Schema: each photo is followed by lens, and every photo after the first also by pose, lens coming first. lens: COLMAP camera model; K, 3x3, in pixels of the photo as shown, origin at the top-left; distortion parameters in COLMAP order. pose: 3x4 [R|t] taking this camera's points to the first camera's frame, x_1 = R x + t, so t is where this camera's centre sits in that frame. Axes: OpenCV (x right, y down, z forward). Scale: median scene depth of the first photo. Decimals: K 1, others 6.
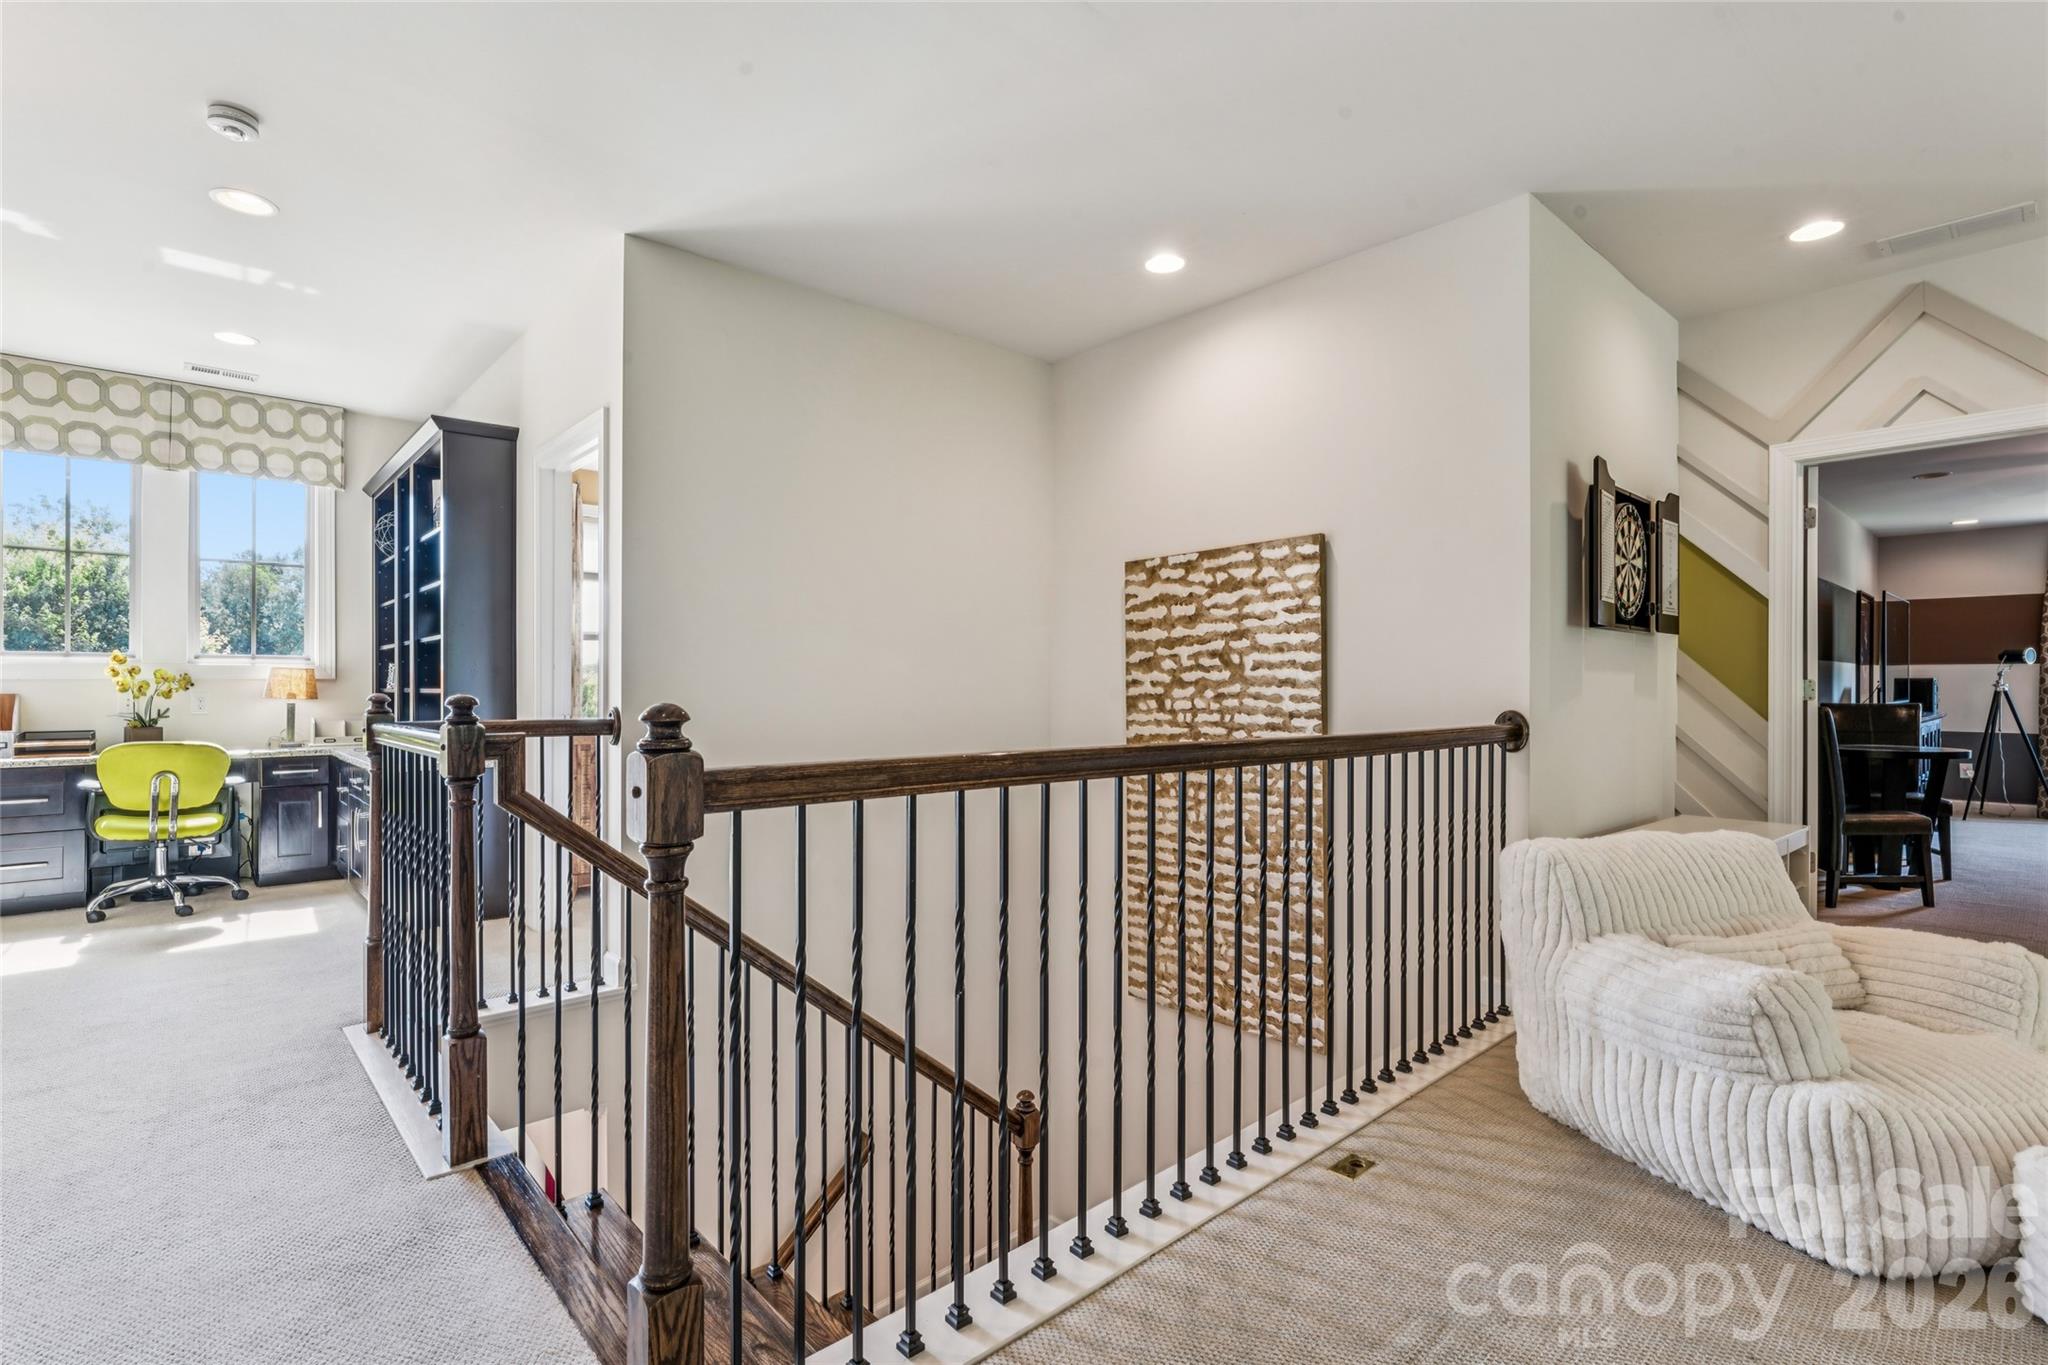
lens RADIAL K [[949.5, 0, 1018.0], [0, 949.5, 683.7], [0, 0, 1]] dist [-0.003297, 0.001613]
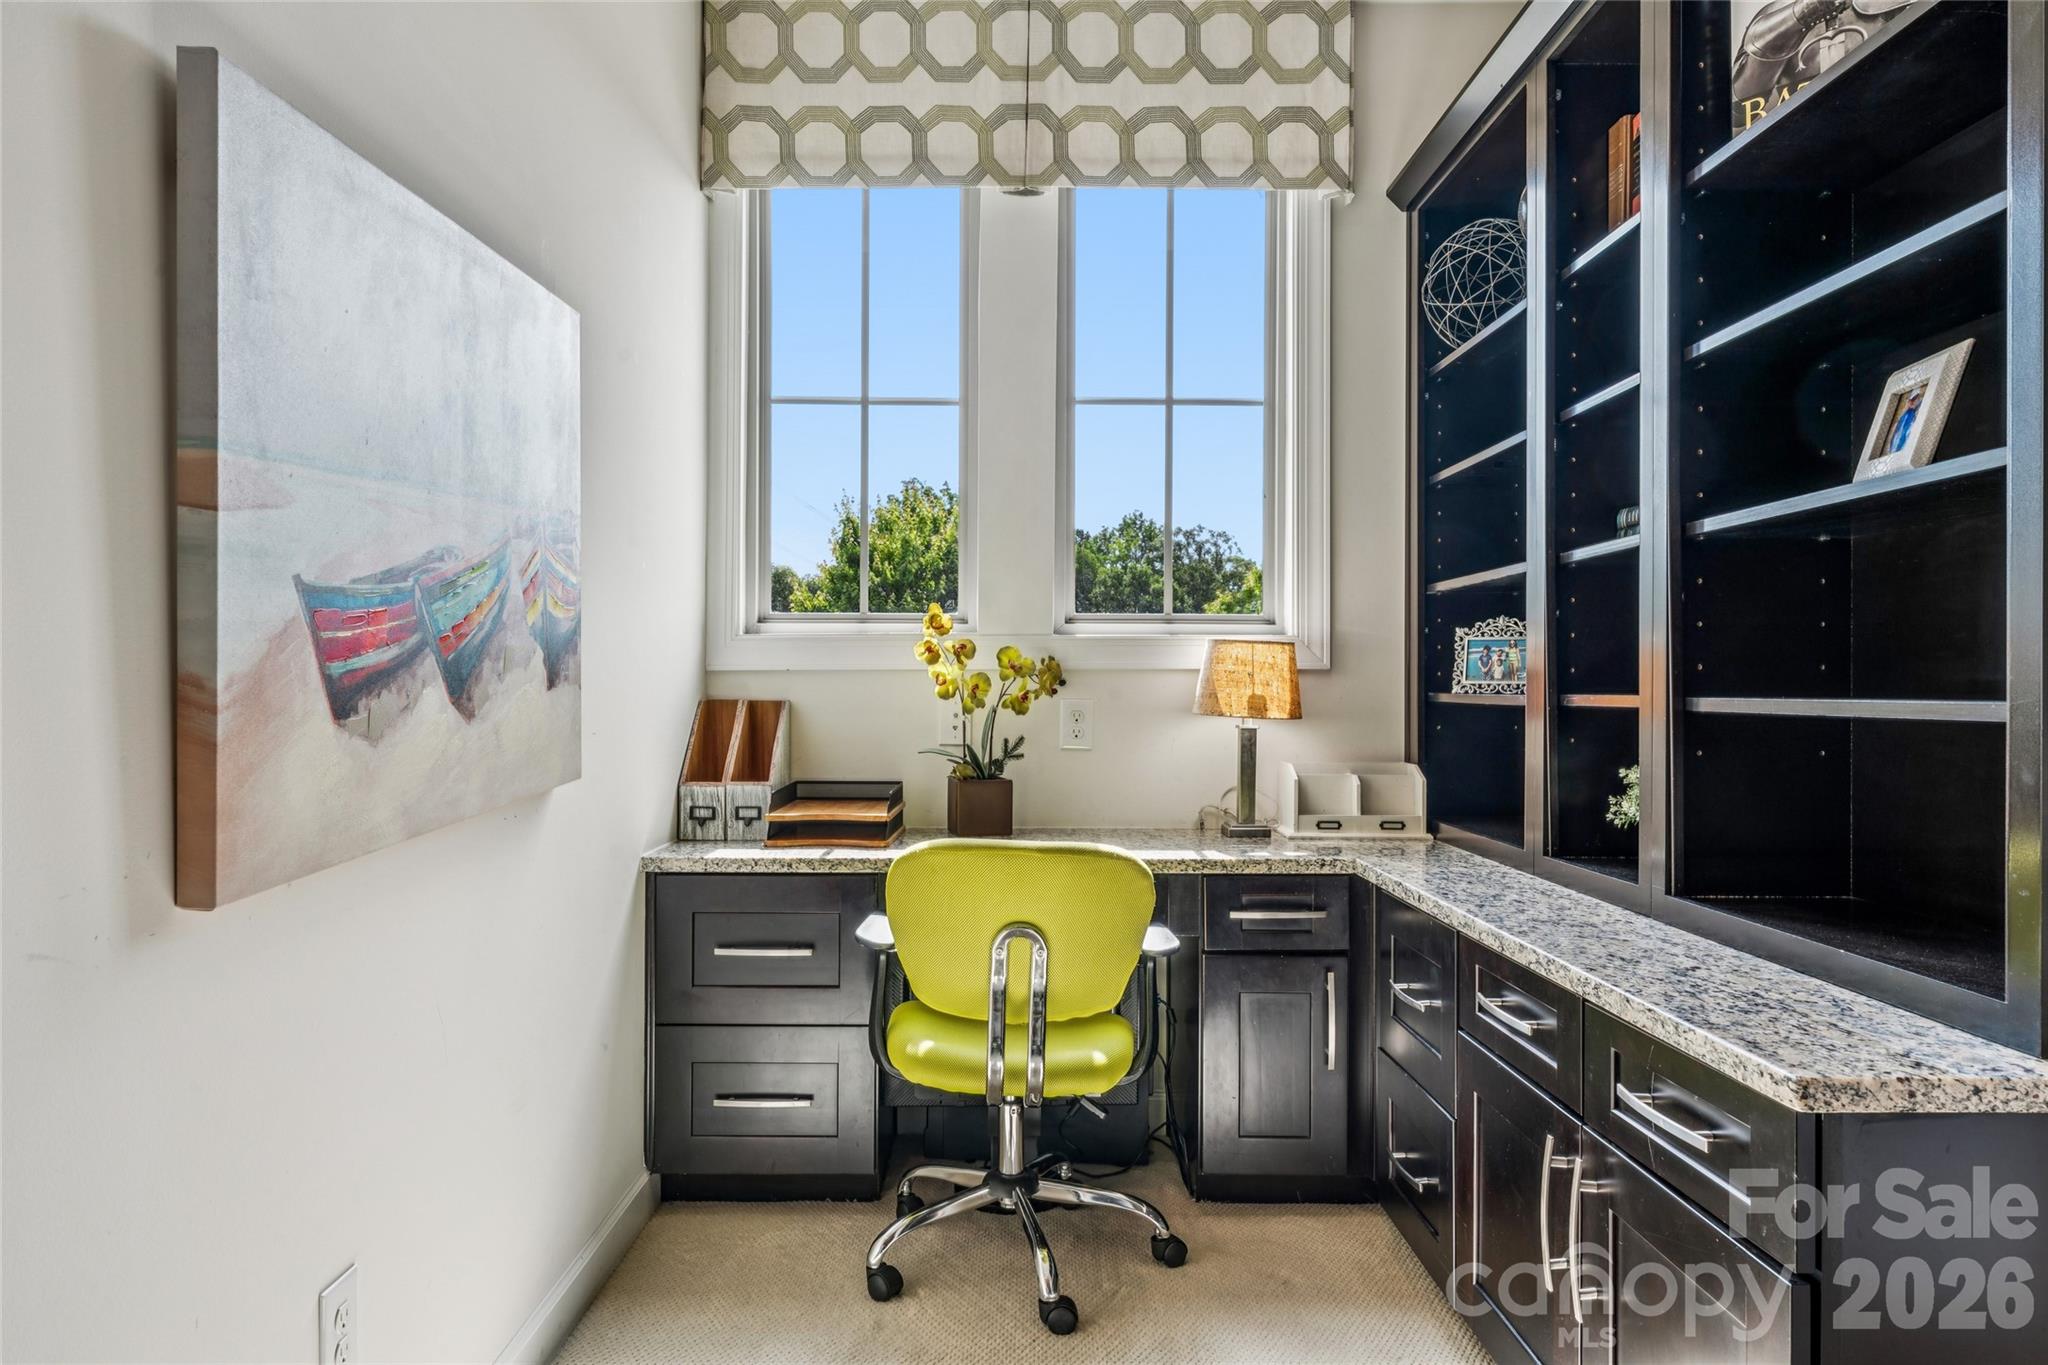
lens RADIAL K [[1336.2, 0, 1024.0], [0, 1336.2, 682.5], [0, 0, 1]] dist [0.003669, -0.001508]
pose [[0.751819, 0.002558, -0.659365, -0.491989], [-0.002345, 0.999997, 0.001206, 0.000423], [0.659366, 0.000639, 0.751822, 0.540230]]
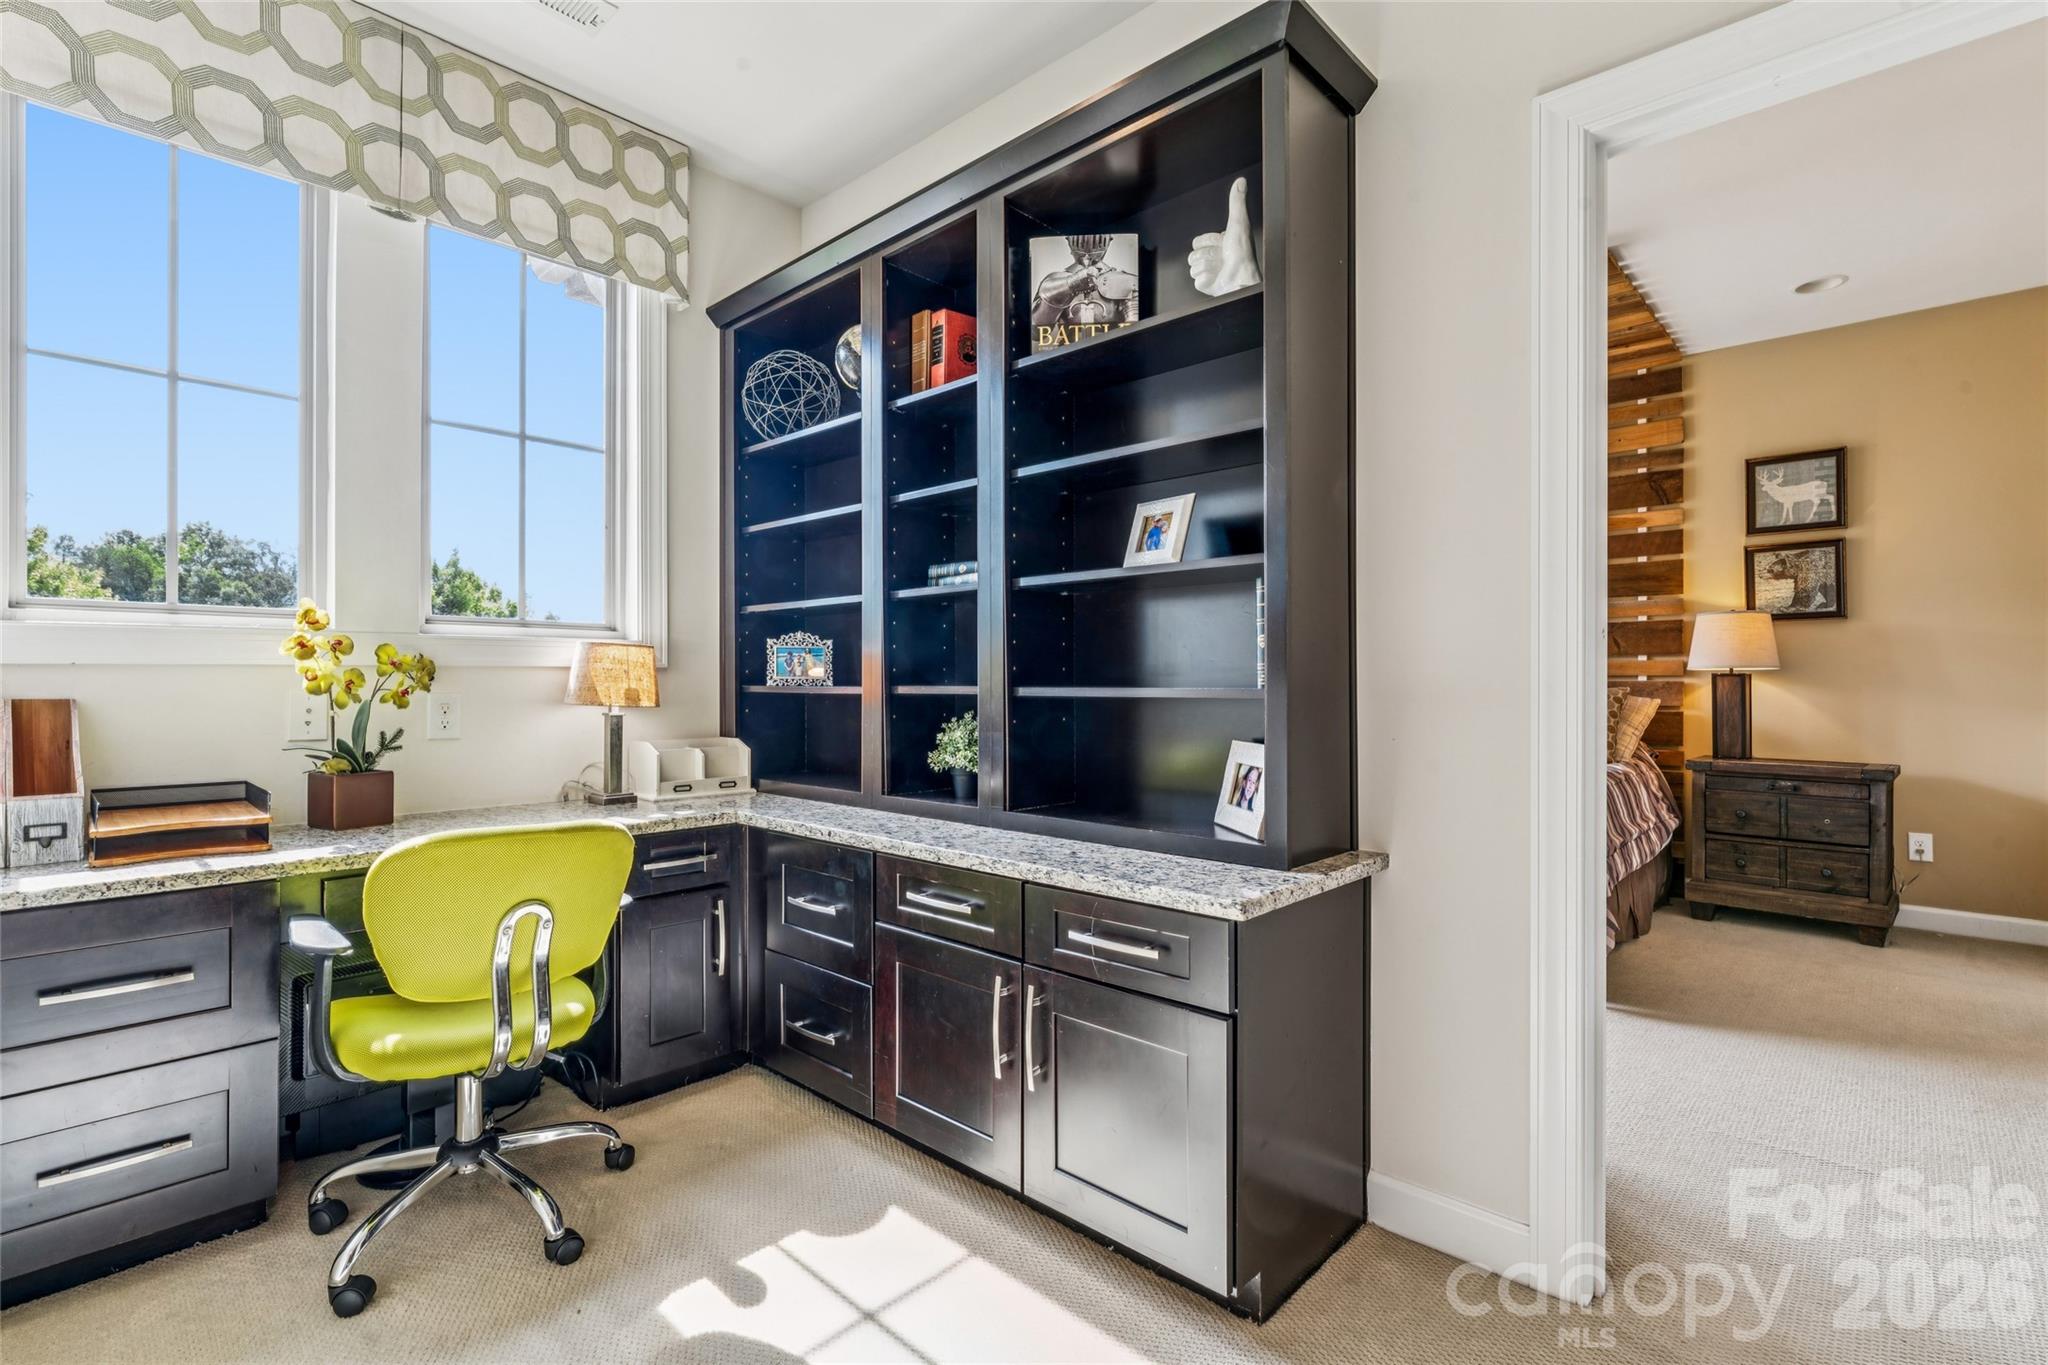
lens RADIAL K [[940.9, 0, 1012.5], [0, 940.9, 676.0], [0, 0, 1]] dist [0.000952, 0.000459]
pose [[0.996589, 0.002335, 0.082490, -0.638187], [-0.002107, 0.999994, -0.002855, 0.000840], [-0.082496, 0.002671, 0.996588, 0.521594]]
